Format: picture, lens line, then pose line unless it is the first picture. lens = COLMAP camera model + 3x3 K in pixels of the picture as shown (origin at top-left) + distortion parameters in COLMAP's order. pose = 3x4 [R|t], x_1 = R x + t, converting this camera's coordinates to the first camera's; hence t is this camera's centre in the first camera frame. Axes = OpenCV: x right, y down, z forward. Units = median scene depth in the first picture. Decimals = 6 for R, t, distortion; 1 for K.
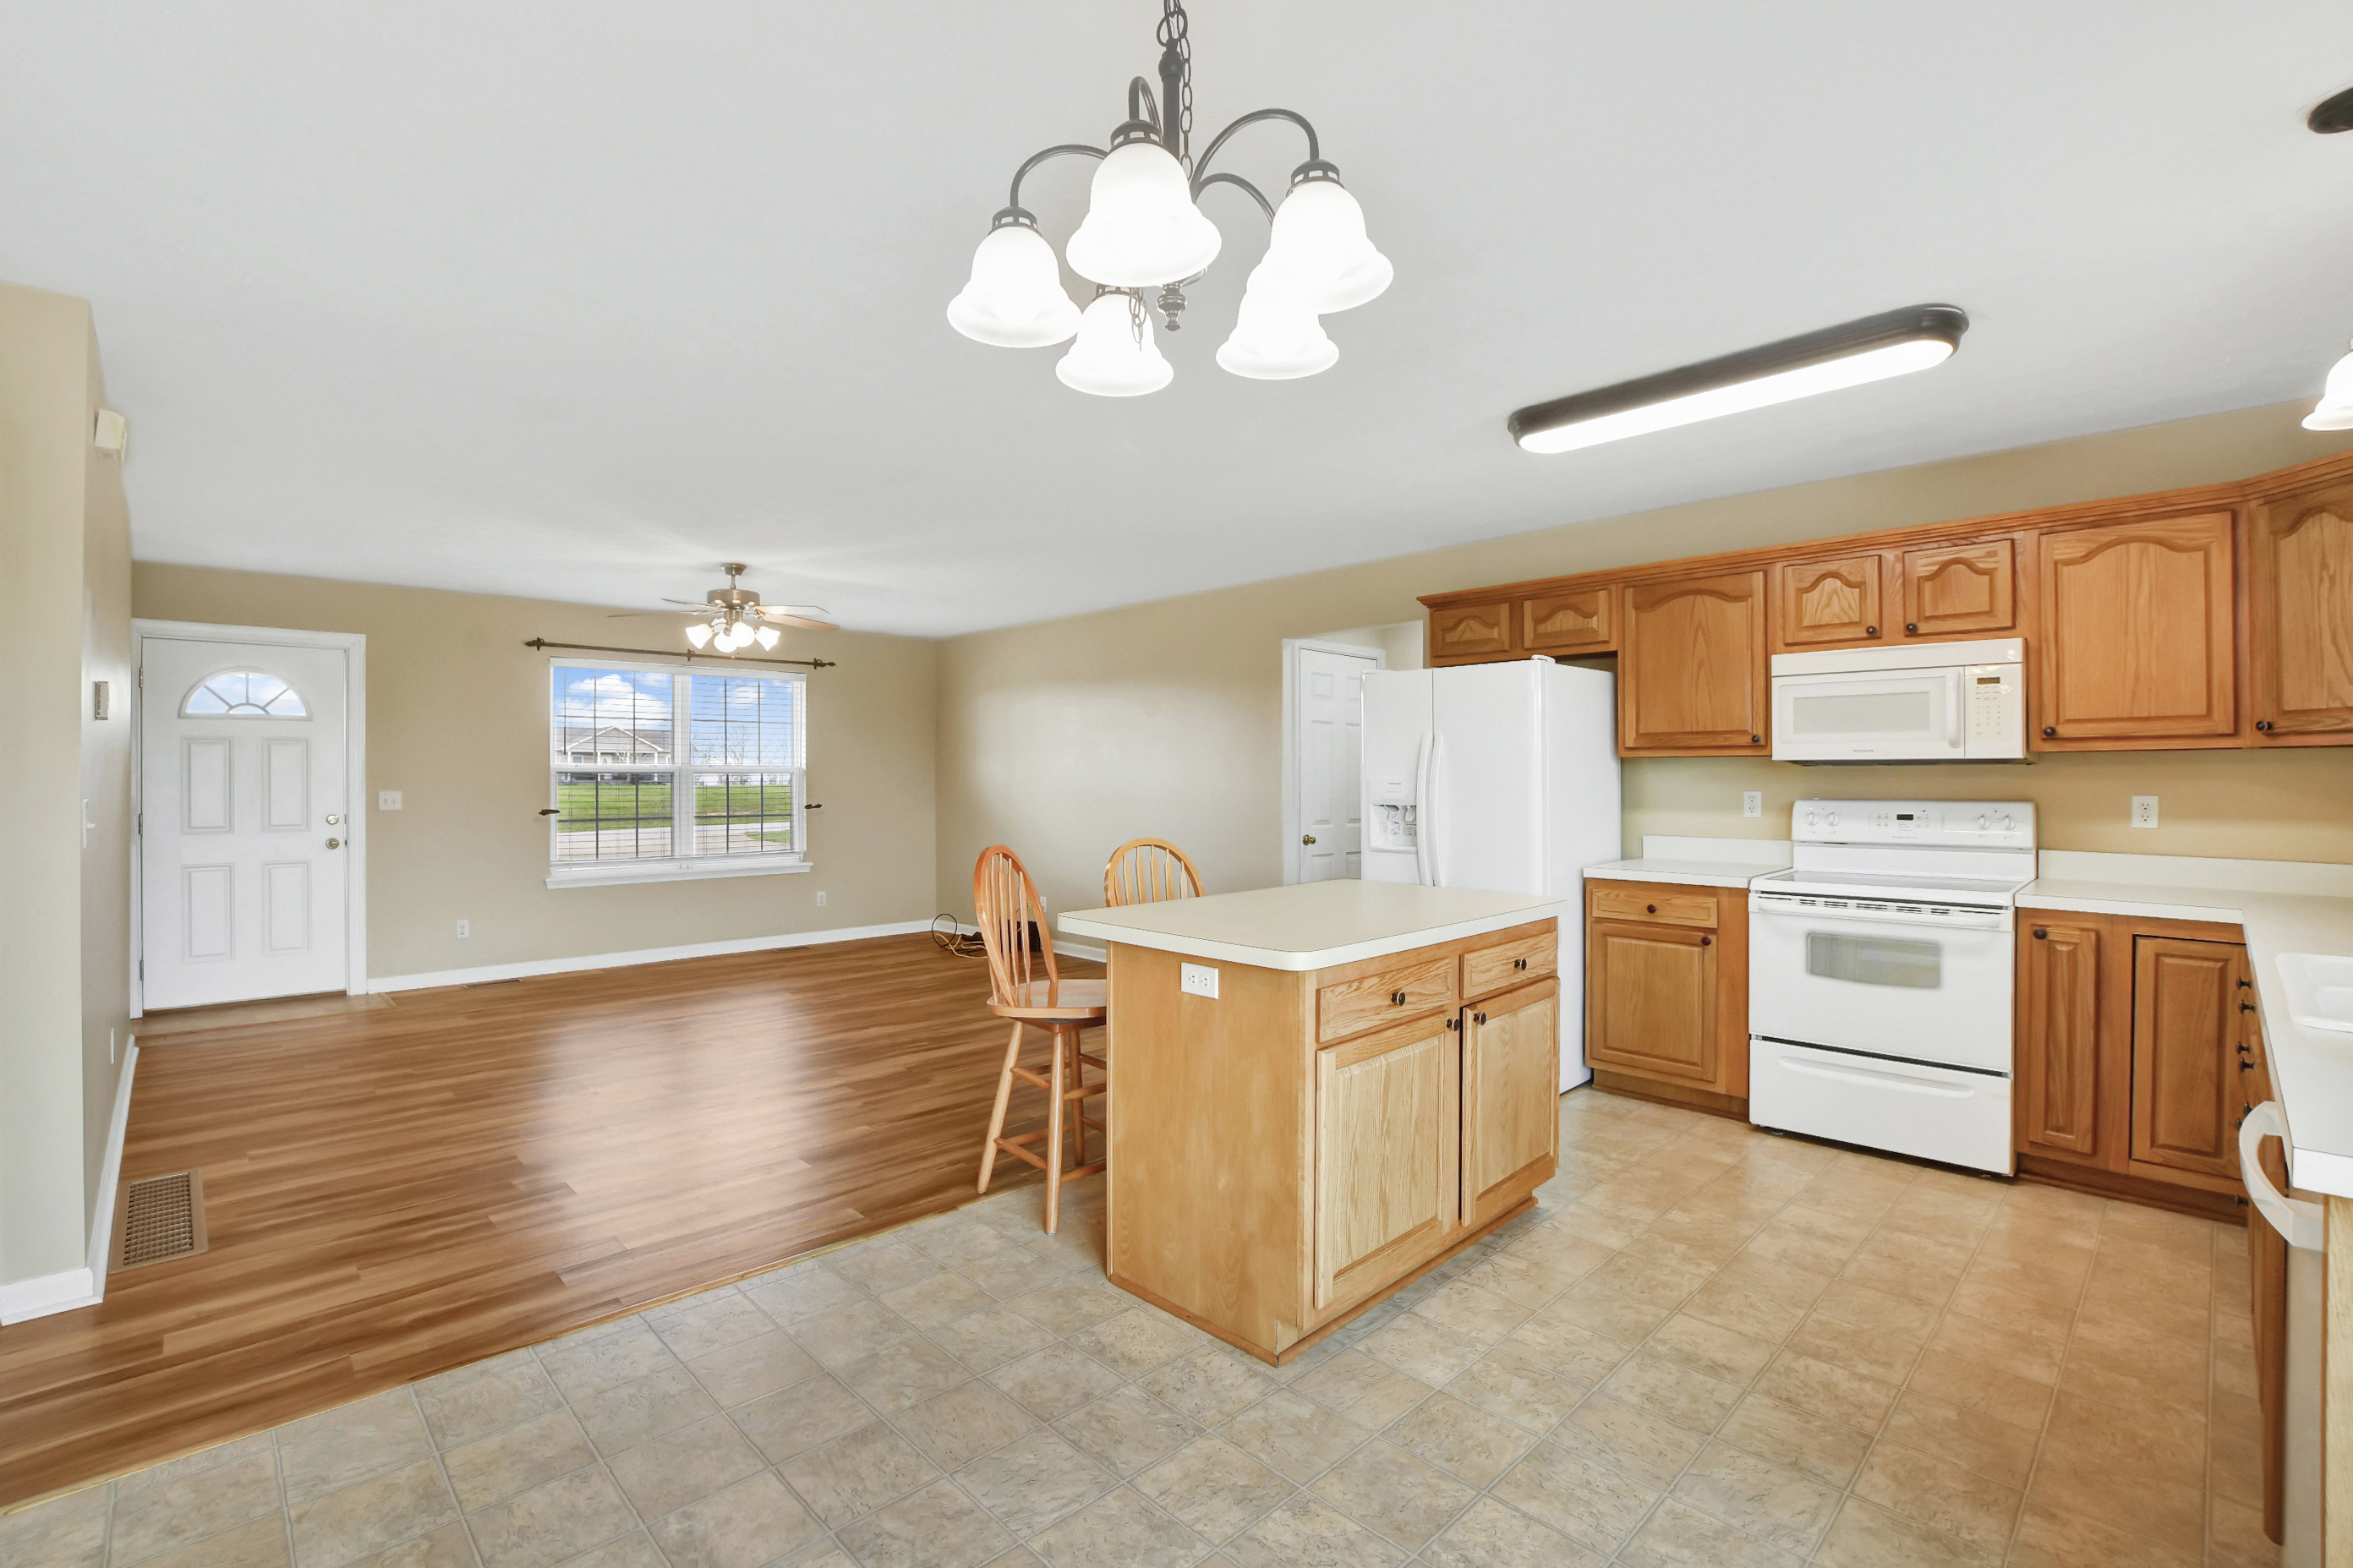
lens RADIAL K [[1051.6, 0, 1132.4], [0, 1051.6, 780.3], [0, 0, 1]] dist [-0.031153, -0.000080]
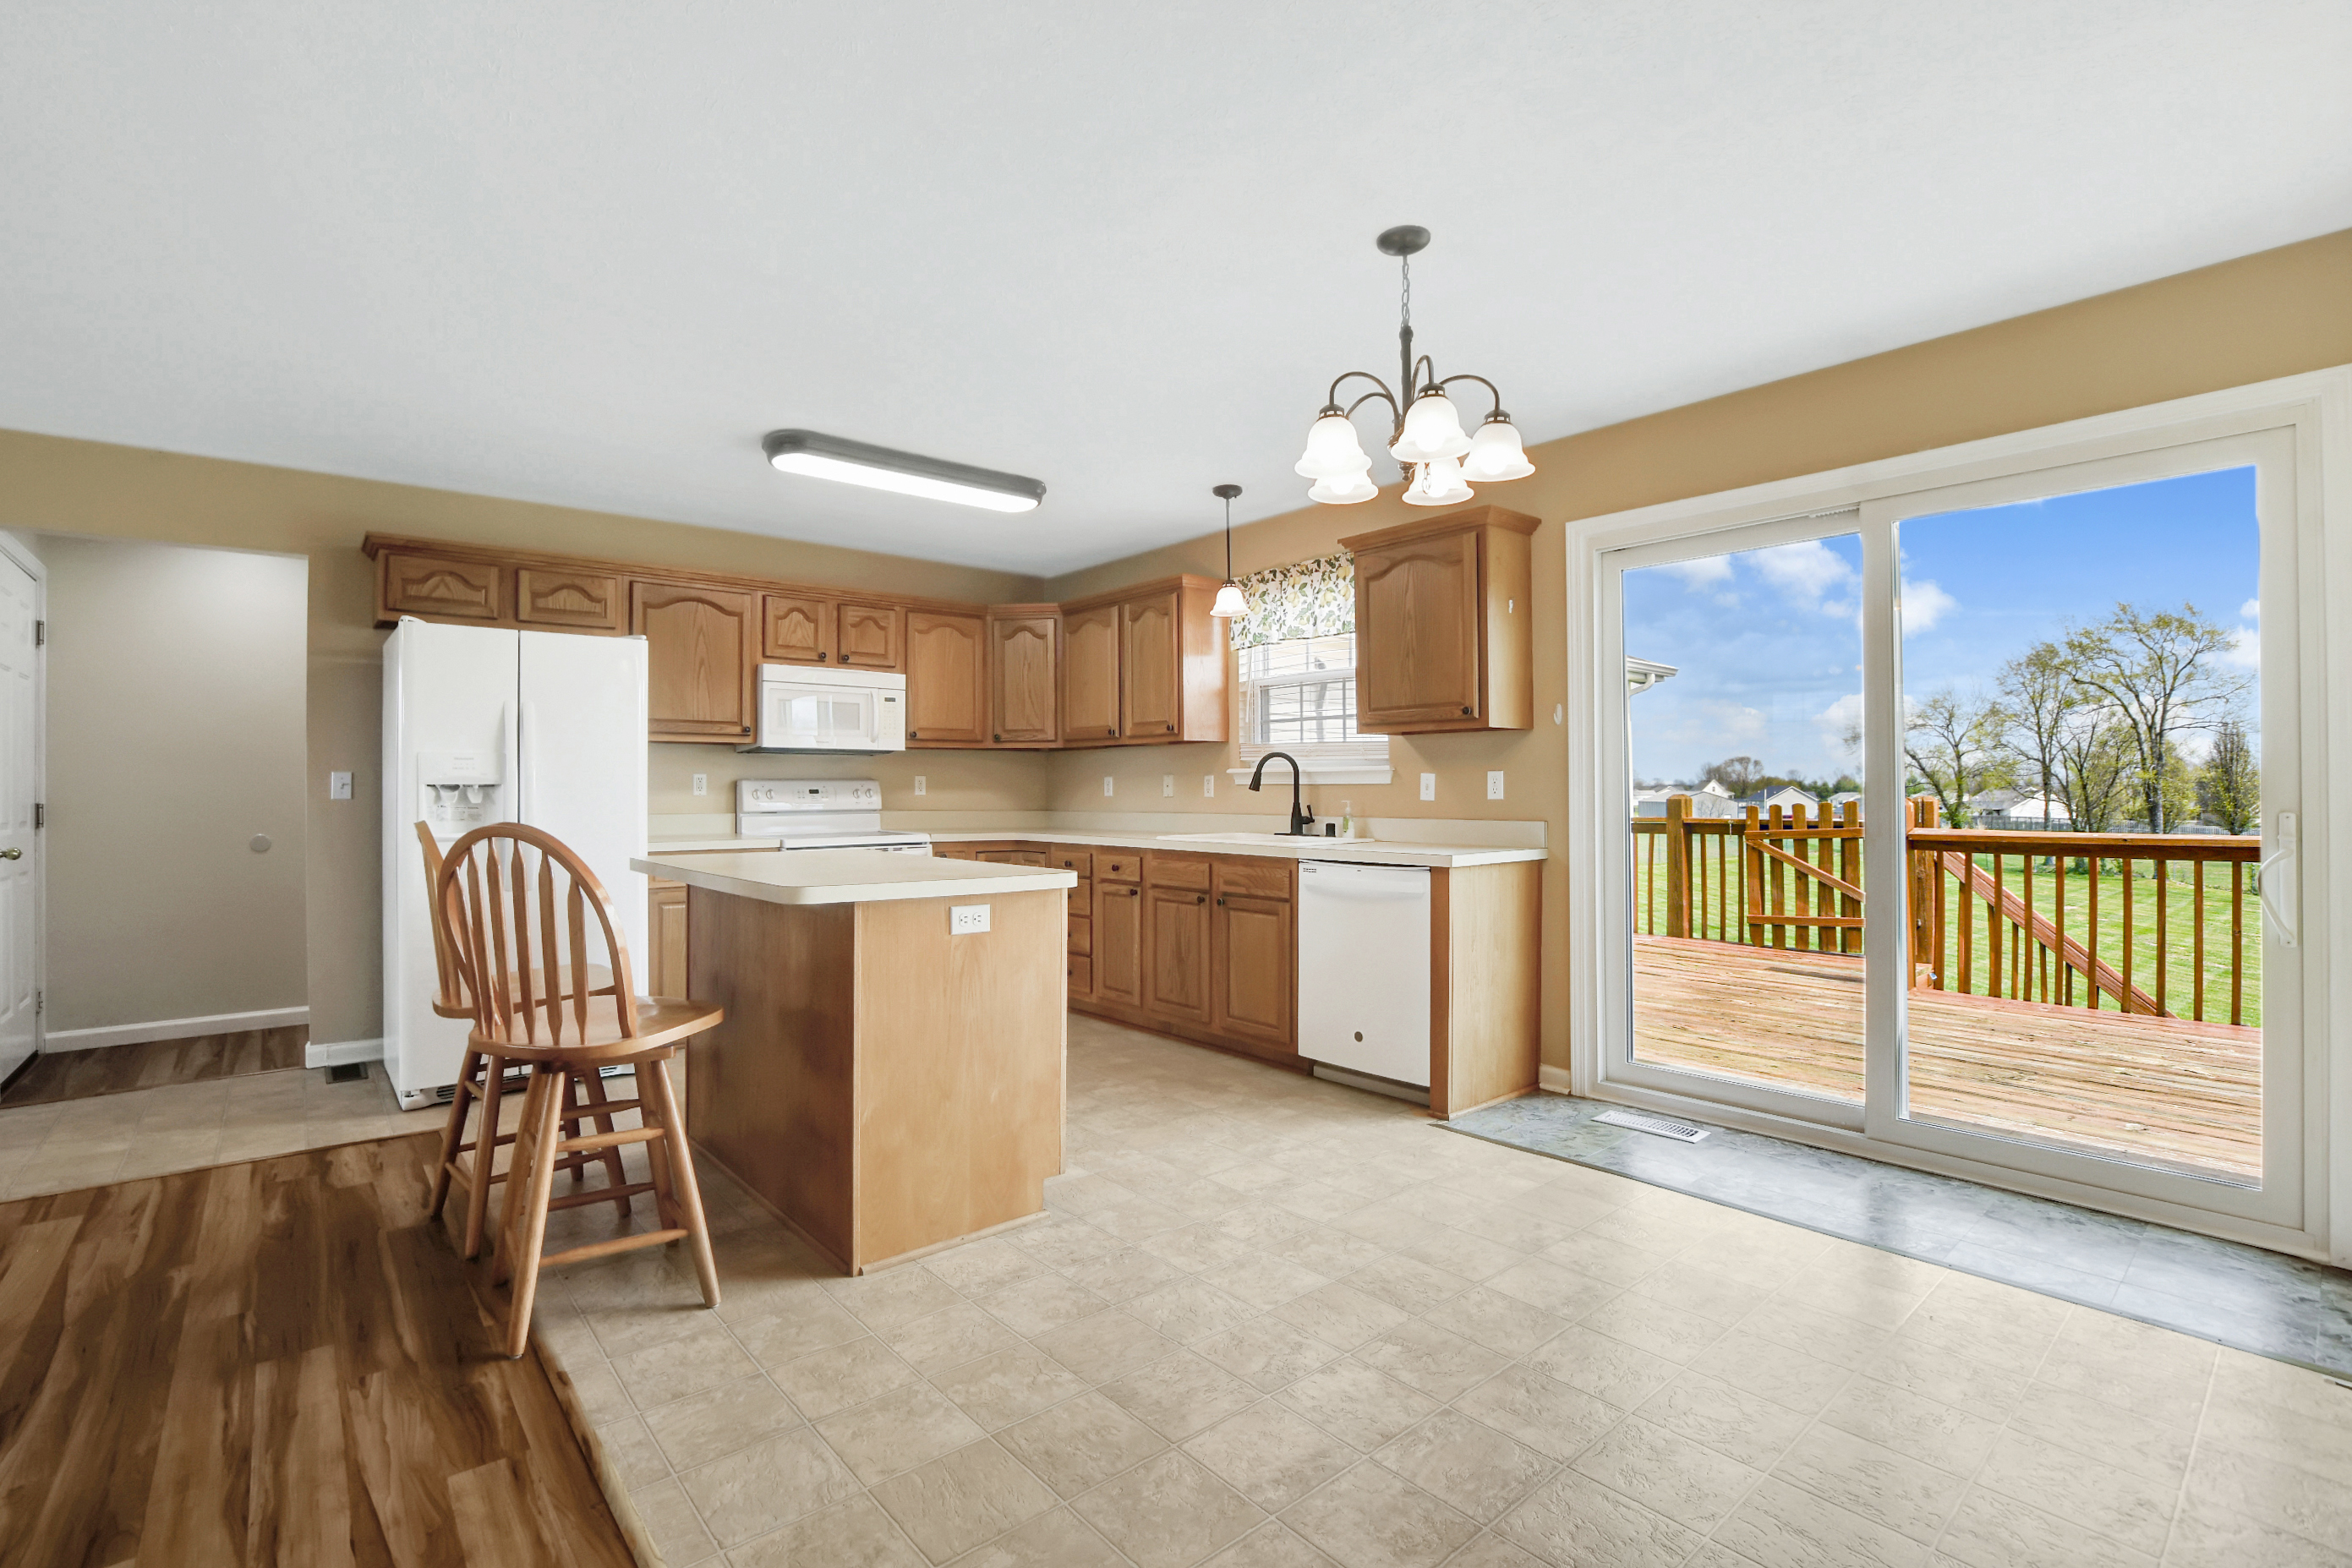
lens RADIAL K [[1051.2, 0, 1131.9], [0, 1051.2, 780.3], [0, 0, 1]] dist [-0.031153, -0.000080]
pose [[0.064071, 0.009151, 0.997903, -0.834363], [0.005491, 0.999940, -0.009522, 0.047744], [-0.997930, 0.006089, 0.064017, 0.629570]]
